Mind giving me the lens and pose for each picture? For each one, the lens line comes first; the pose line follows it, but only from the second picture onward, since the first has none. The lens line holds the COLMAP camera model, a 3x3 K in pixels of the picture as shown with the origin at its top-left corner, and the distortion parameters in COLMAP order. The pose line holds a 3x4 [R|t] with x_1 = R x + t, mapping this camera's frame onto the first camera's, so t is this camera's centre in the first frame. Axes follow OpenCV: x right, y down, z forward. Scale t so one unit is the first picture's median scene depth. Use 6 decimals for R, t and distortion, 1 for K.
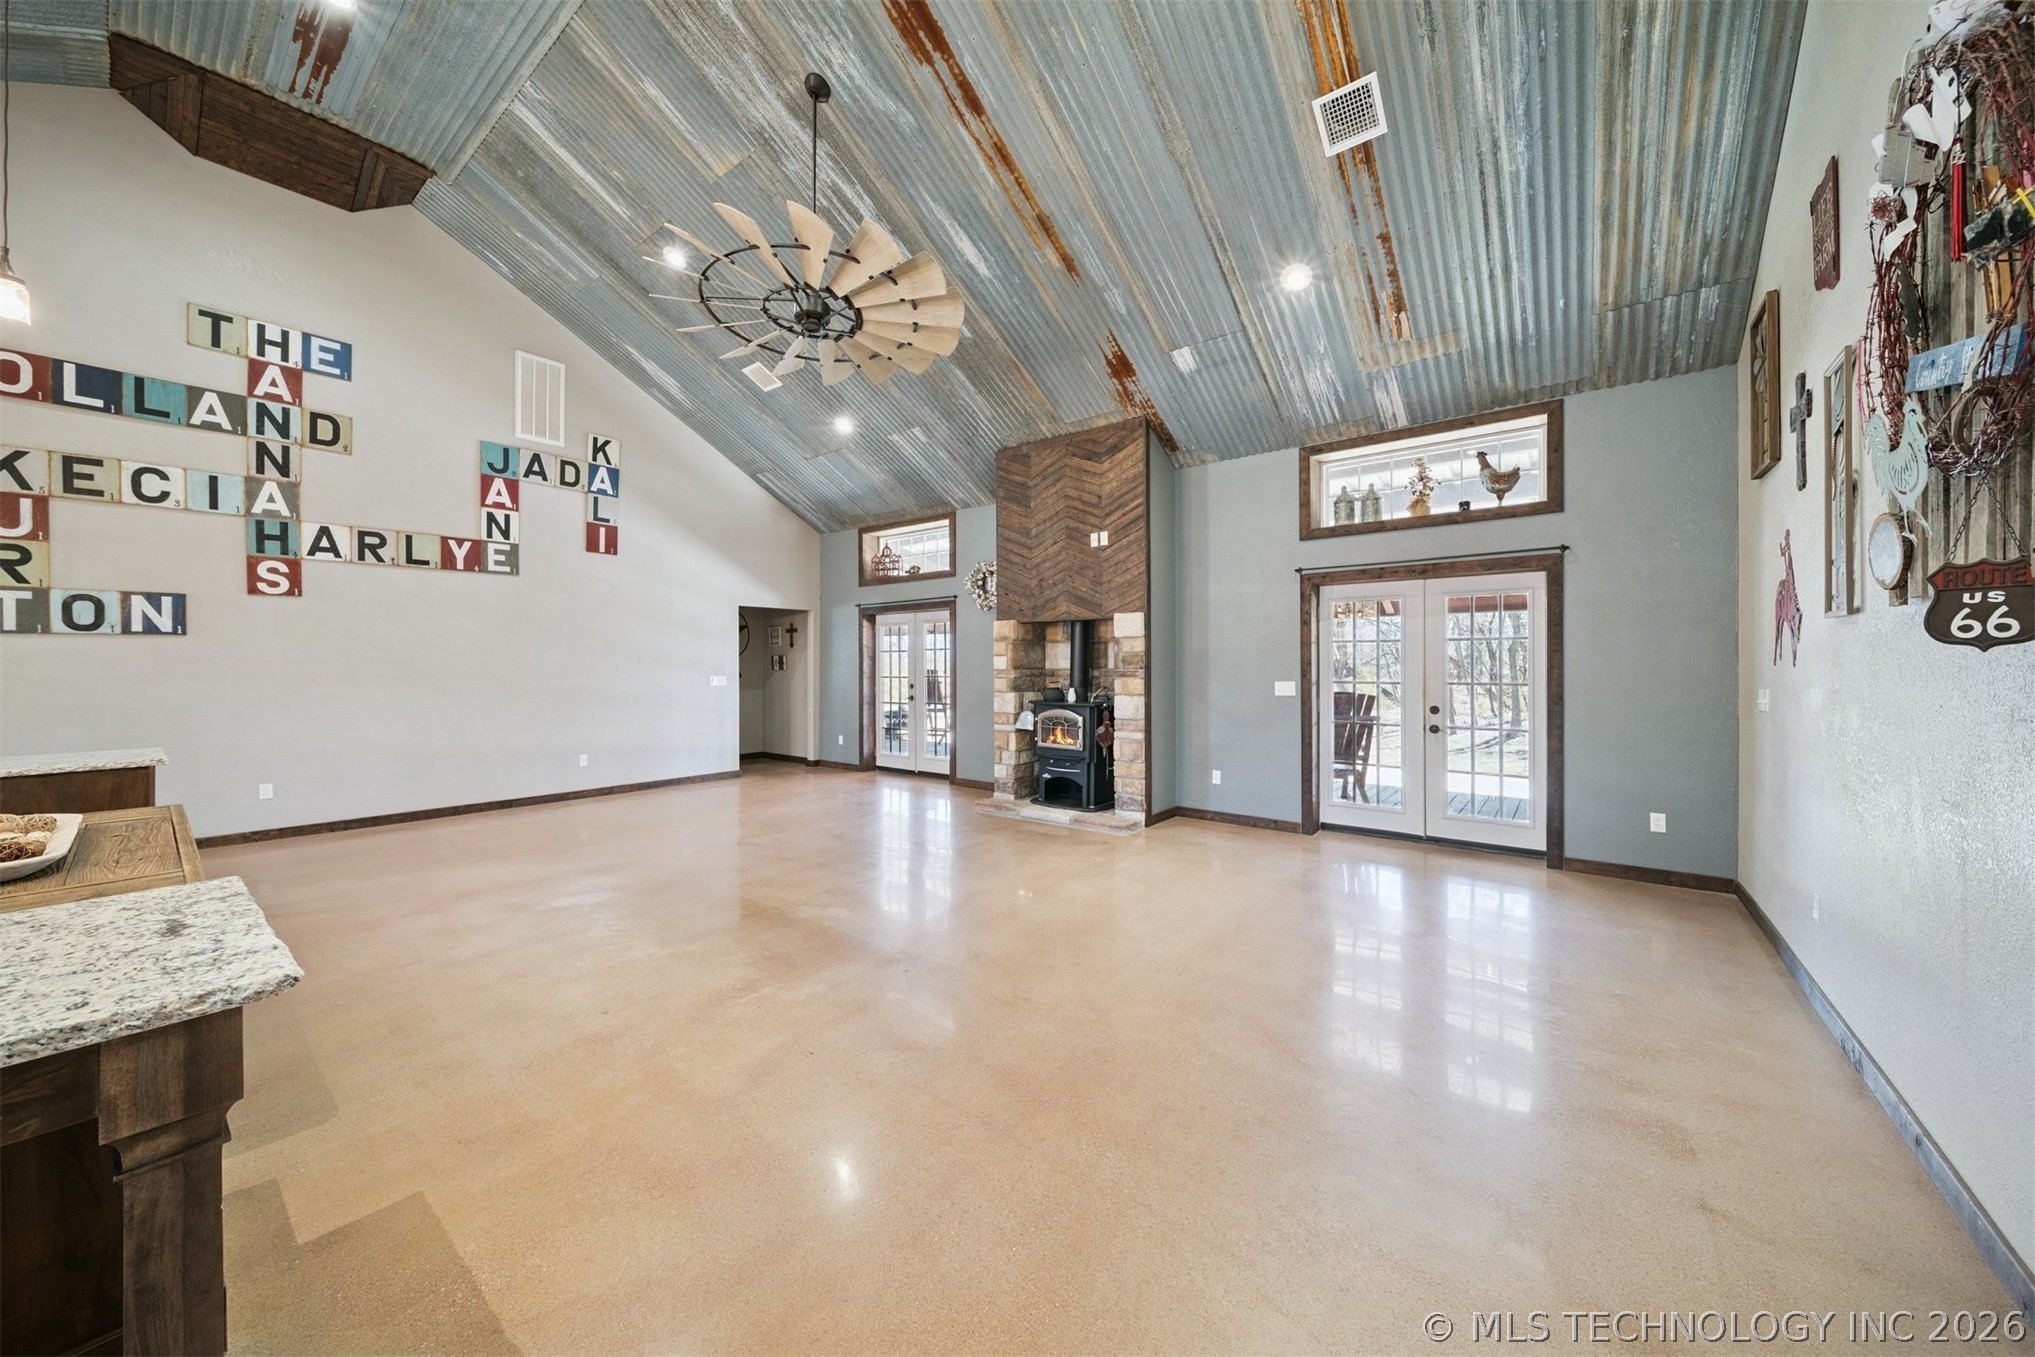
lens RADIAL K [[716.1, 0, 1003.0], [0, 716.1, 665.7], [0, 0, 1]] dist [-0.000029, -0.000073]
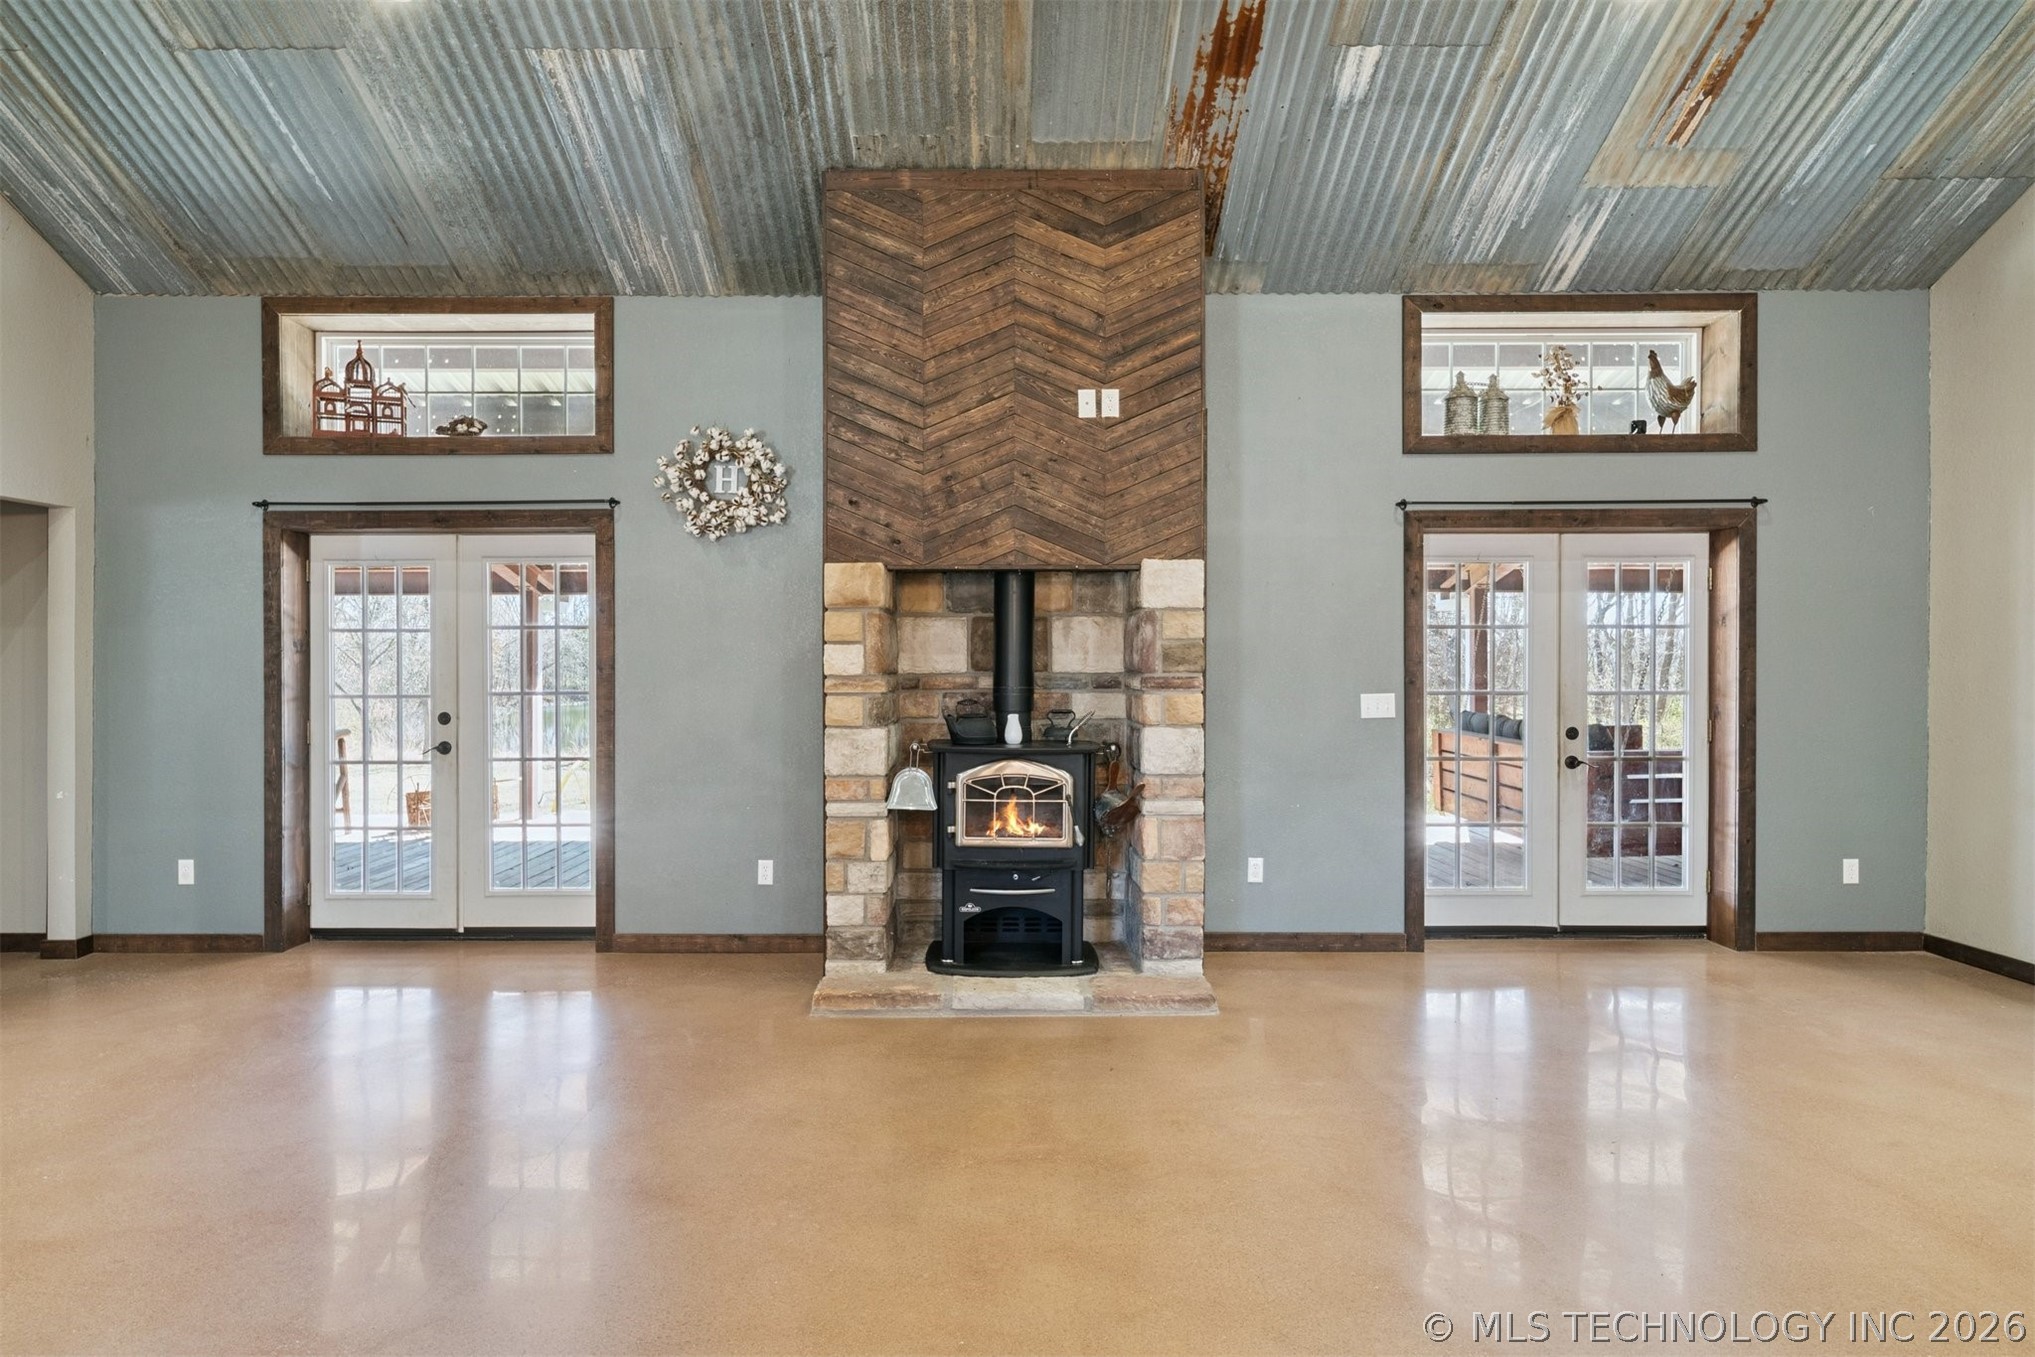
lens RADIAL K [[1104.0, 0, 1017.2], [0, 1104.0, 667.7], [0, 0, 1]] dist [0.000915, -0.000325]
pose [[0.782621, -0.001851, 0.622495, -0.362308], [0.000820, 0.999998, 0.001942, -0.000727], [-0.622498, -0.001010, 0.782621, 0.443883]]
